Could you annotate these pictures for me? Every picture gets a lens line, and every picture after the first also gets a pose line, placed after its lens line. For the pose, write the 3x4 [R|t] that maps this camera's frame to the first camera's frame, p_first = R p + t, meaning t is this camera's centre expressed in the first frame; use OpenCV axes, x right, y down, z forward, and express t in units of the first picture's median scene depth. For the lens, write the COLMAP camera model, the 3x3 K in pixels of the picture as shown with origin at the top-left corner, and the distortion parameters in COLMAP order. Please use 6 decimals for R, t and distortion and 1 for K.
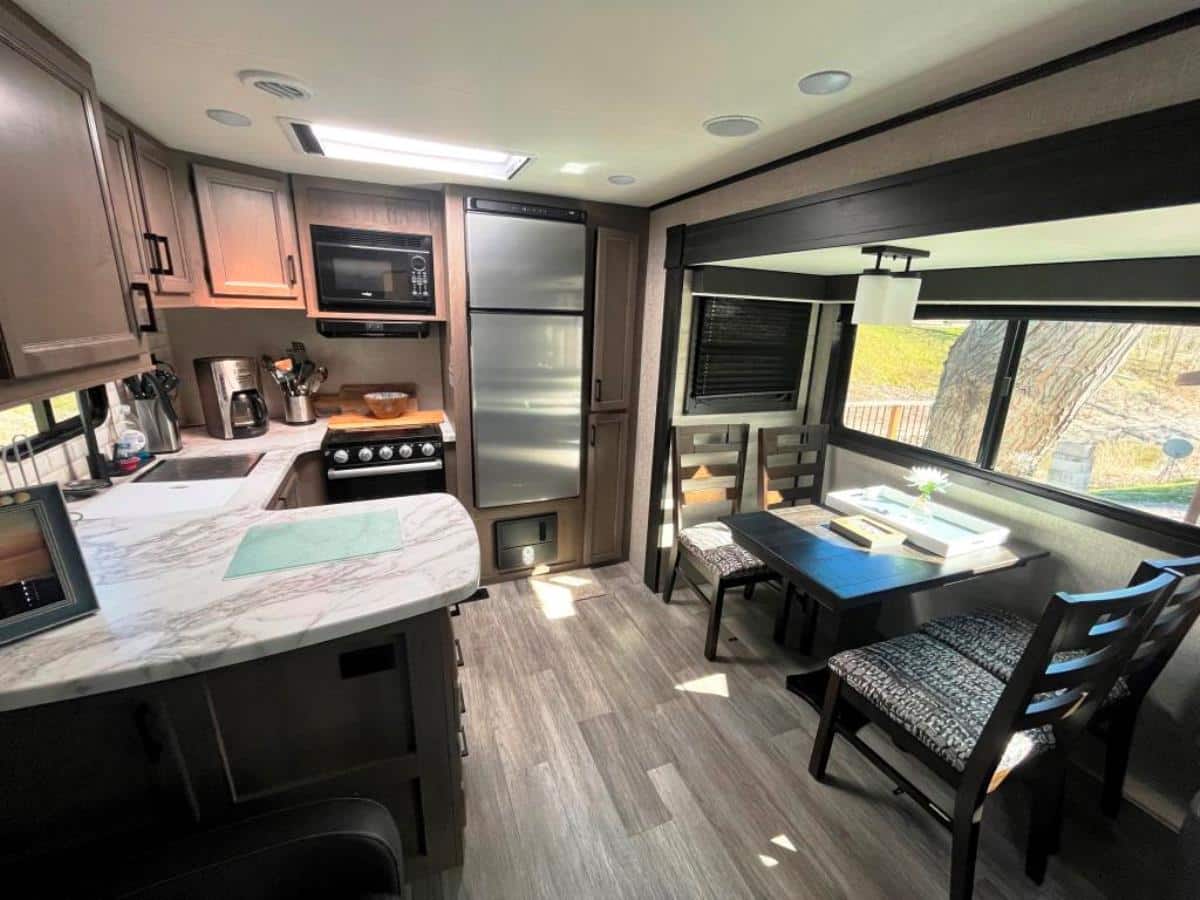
lens RADIAL K [[486.0, 0, 600.4], [0, 486.0, 447.7], [0, 0, 1]] dist [-0.004924, 0.000018]
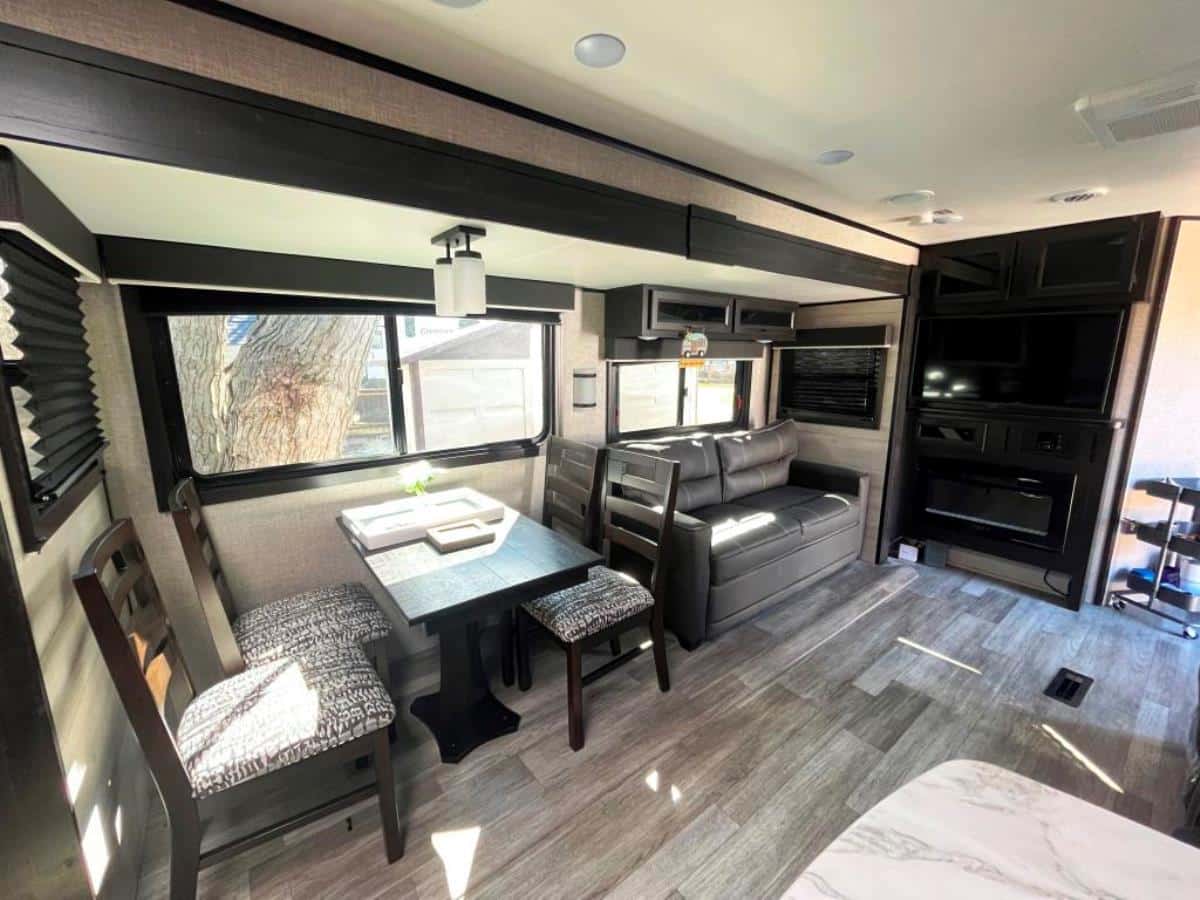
lens RADIAL K [[486.0, 0, 600.4], [0, 486.0, 447.7], [0, 0, 1]] dist [-0.004924, 0.000018]
pose [[-0.265357, -0.217304, 0.939343, -0.308440], [0.253690, 0.924202, 0.285467, -0.153400], [-0.930176, 0.314052, -0.190116, 0.724349]]
